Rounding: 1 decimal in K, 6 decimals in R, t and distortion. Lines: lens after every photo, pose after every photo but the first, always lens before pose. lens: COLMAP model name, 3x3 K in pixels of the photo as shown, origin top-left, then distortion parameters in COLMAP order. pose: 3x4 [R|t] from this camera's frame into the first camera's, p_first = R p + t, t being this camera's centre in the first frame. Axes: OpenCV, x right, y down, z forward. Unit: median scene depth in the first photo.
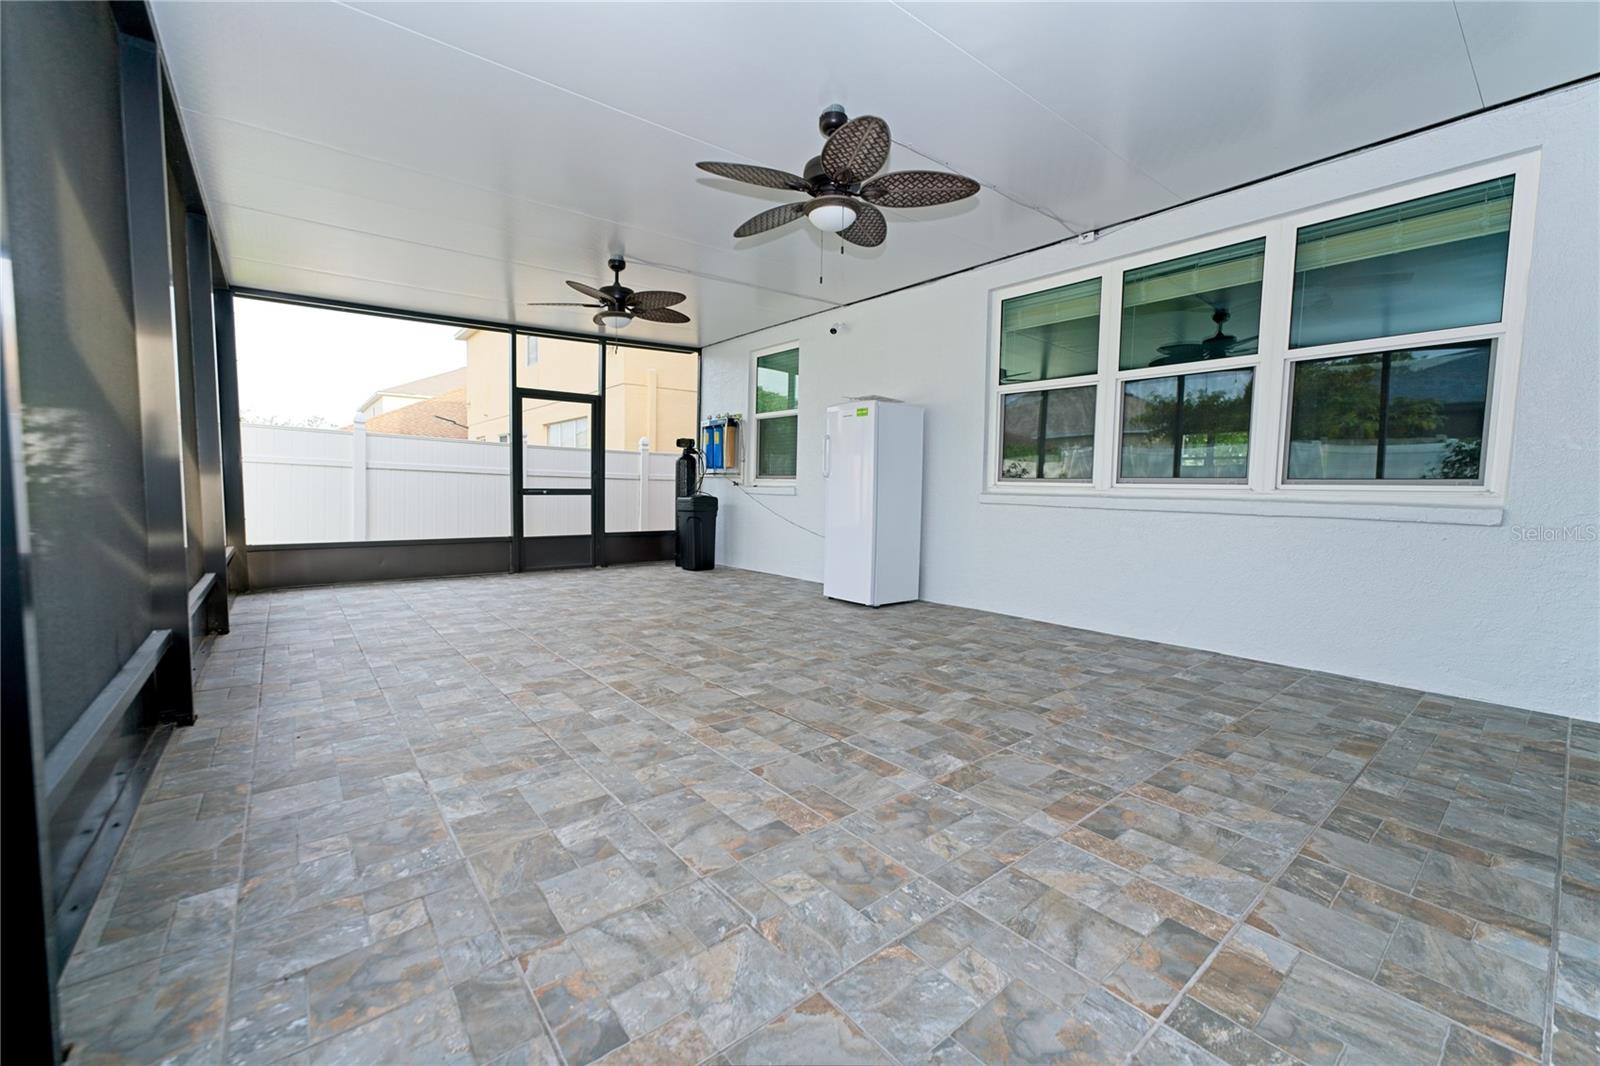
lens RADIAL K [[636.8, 0, 791.5], [0, 636.8, 531.6], [0, 0, 1]] dist [-0.036524, 0.027289]
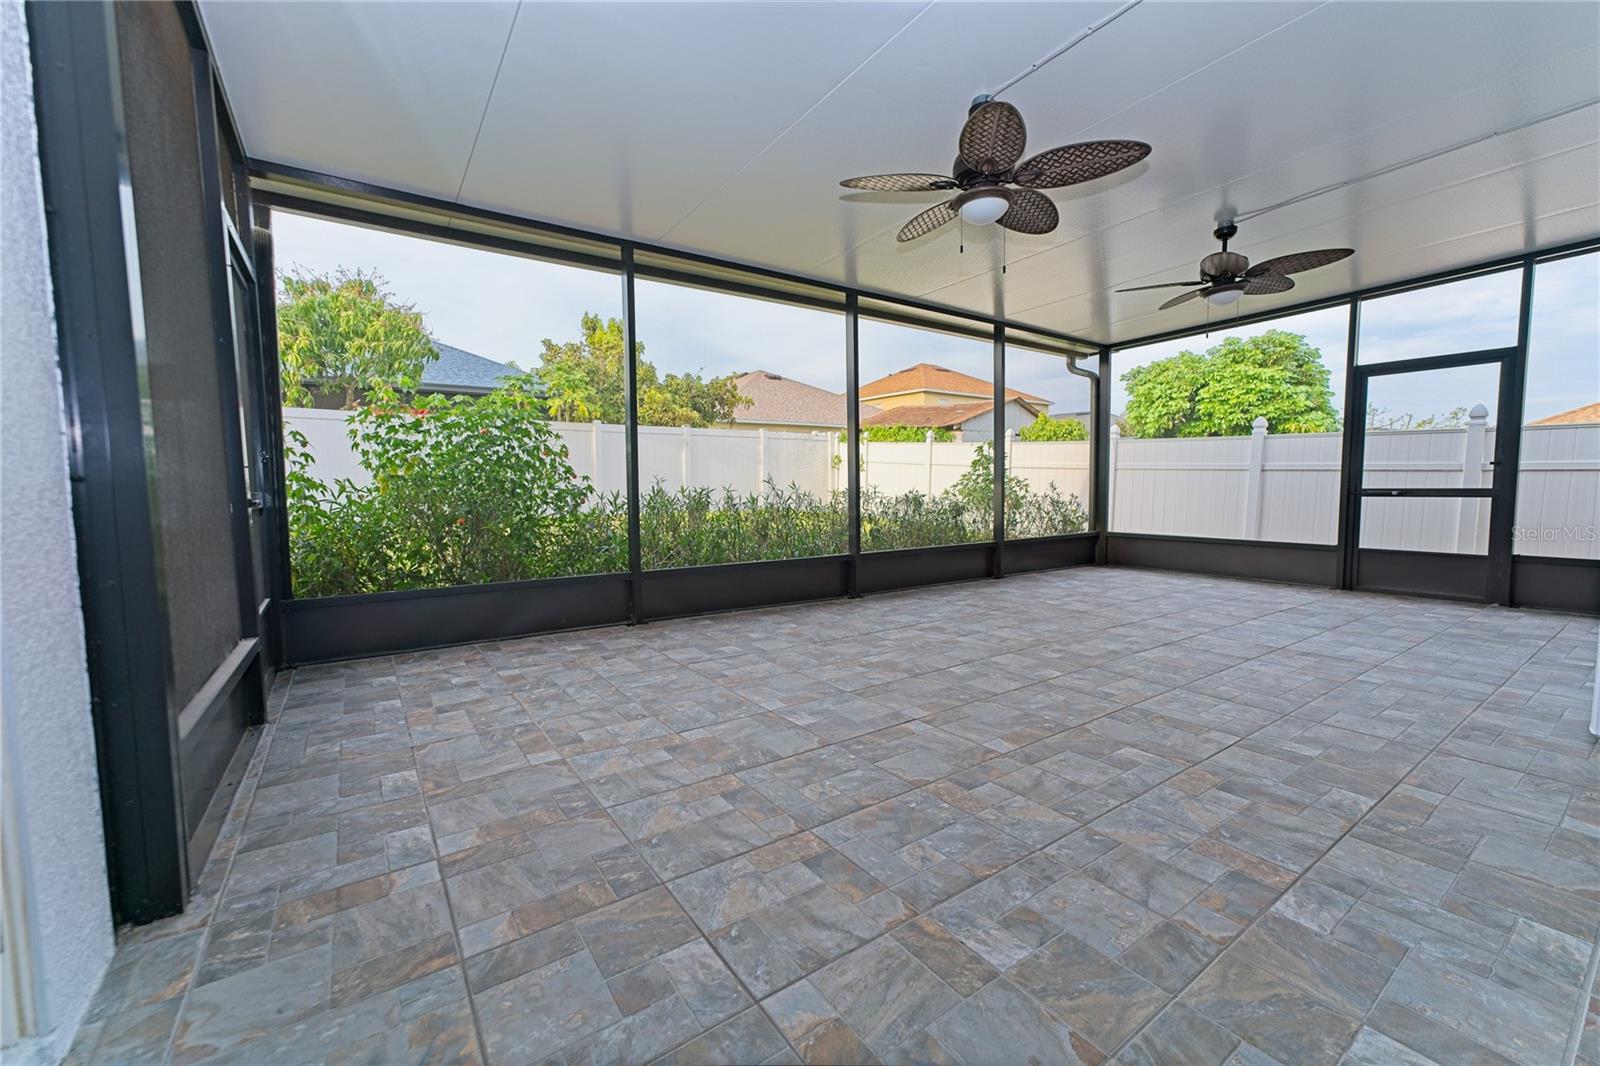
lens RADIAL K [[643.8, 0, 800.4], [0, 643.8, 519.6], [0, 0, 1]] dist [-0.063774, 0.049507]
pose [[-0.059009, 0.039777, -0.997465, 1.106446], [-0.064056, 0.996996, 0.043548, -0.043726], [0.996200, 0.066463, -0.056283, 0.808839]]
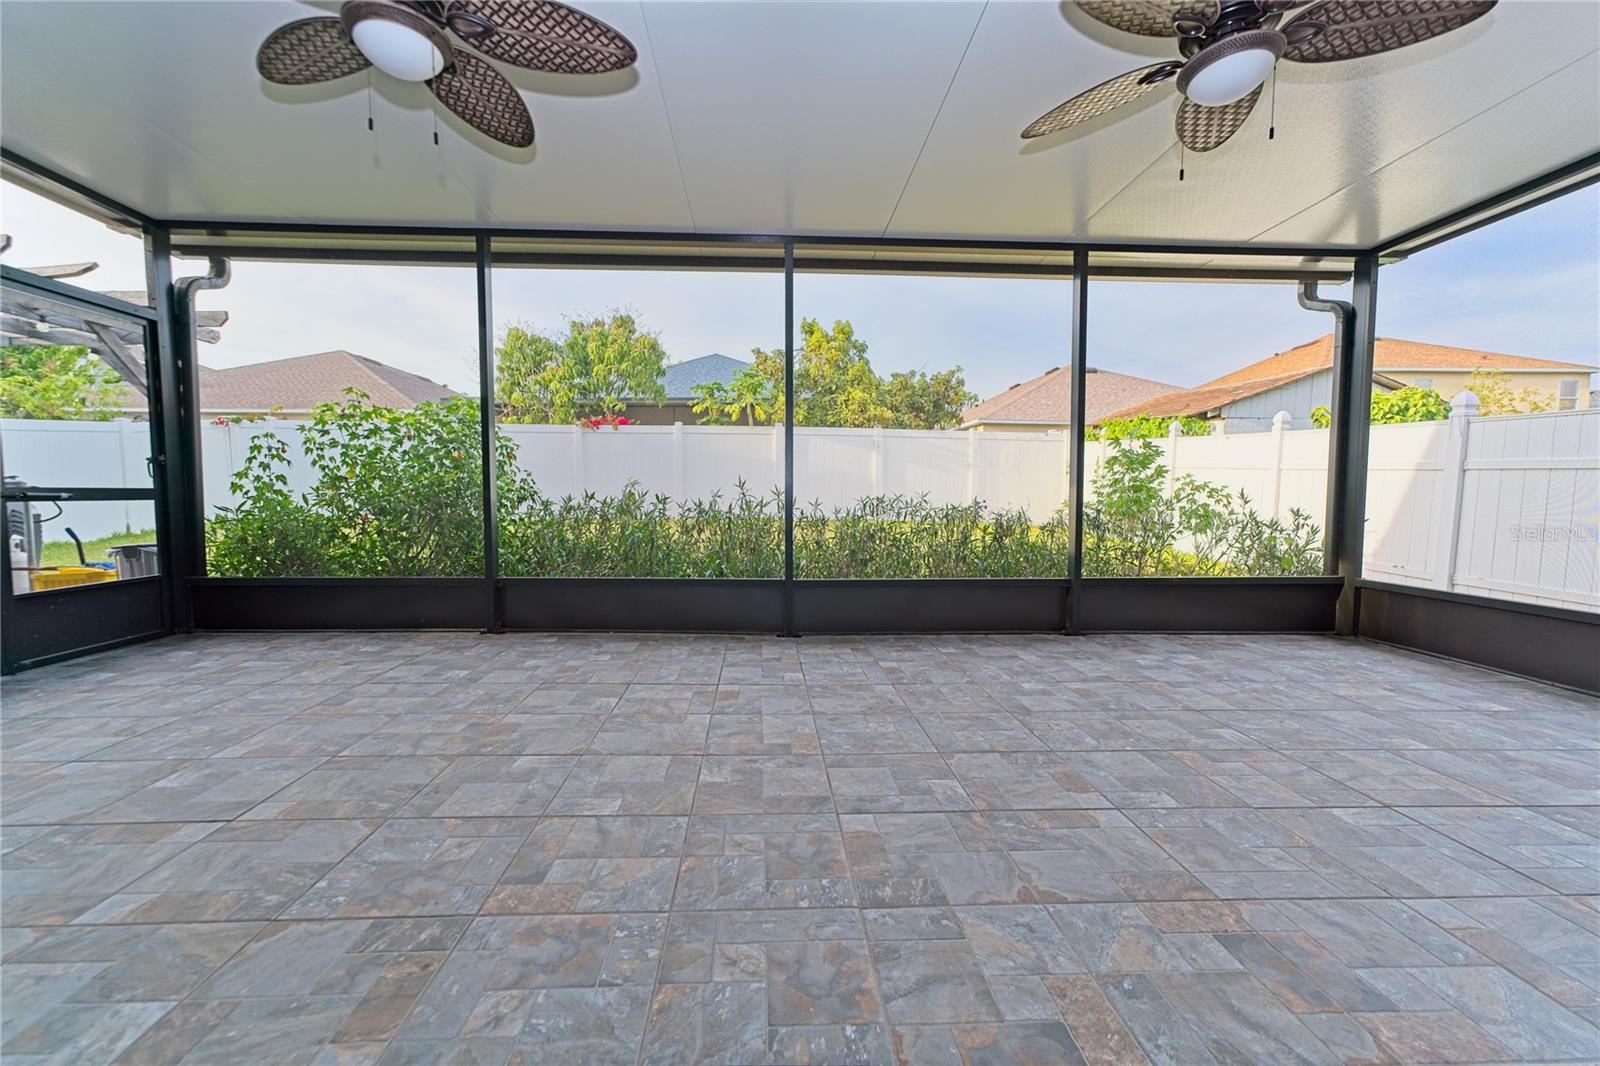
lens RADIAL K [[633.2, 0, 791.0], [0, 633.2, 530.4], [0, 0, 1]] dist [-0.002441, 0.005149]
pose [[-0.578826, 0.034322, -0.814728, 0.374529], [-0.073574, 0.992841, 0.094096, -0.124482], [0.812125, 0.114408, -0.572157, 1.744143]]
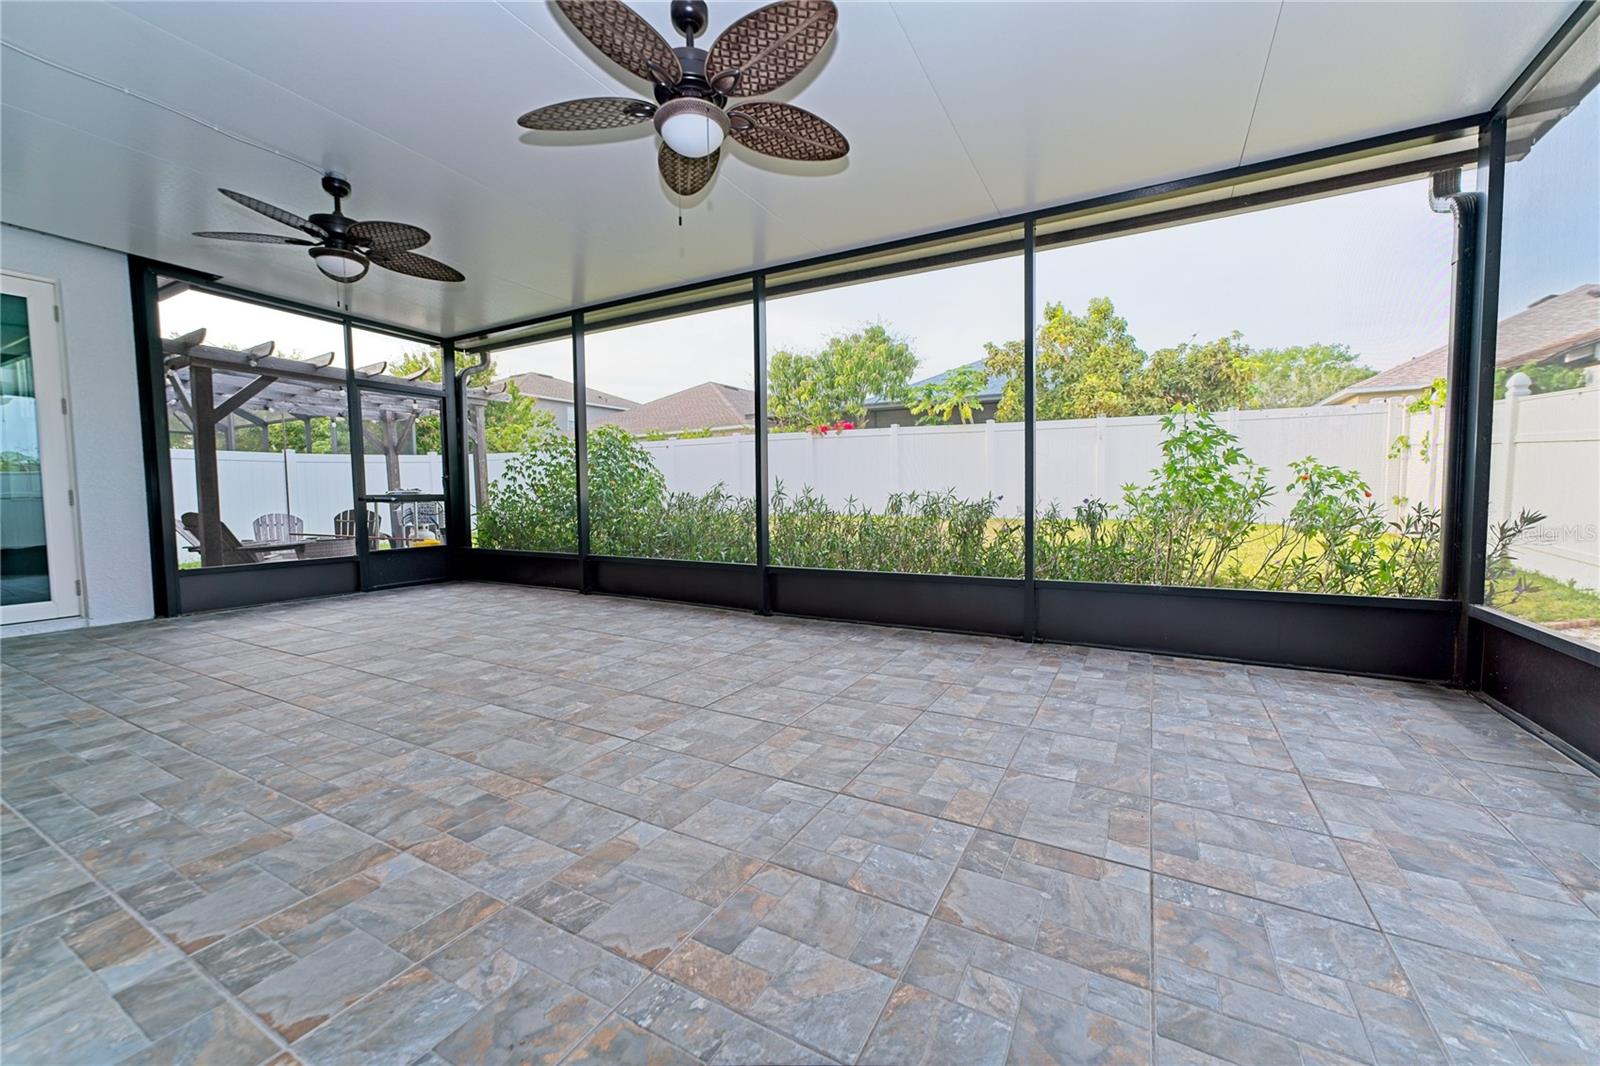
lens RADIAL K [[636.8, 0, 791.5], [0, 636.8, 531.6], [0, 0, 1]] dist [-0.036524, 0.027289]
pose [[-0.923594, 0.019838, -0.382859, -0.269958], [-0.030785, 0.991598, 0.125645, -0.183260], [0.382135, 0.127831, -0.915222, 2.523410]]
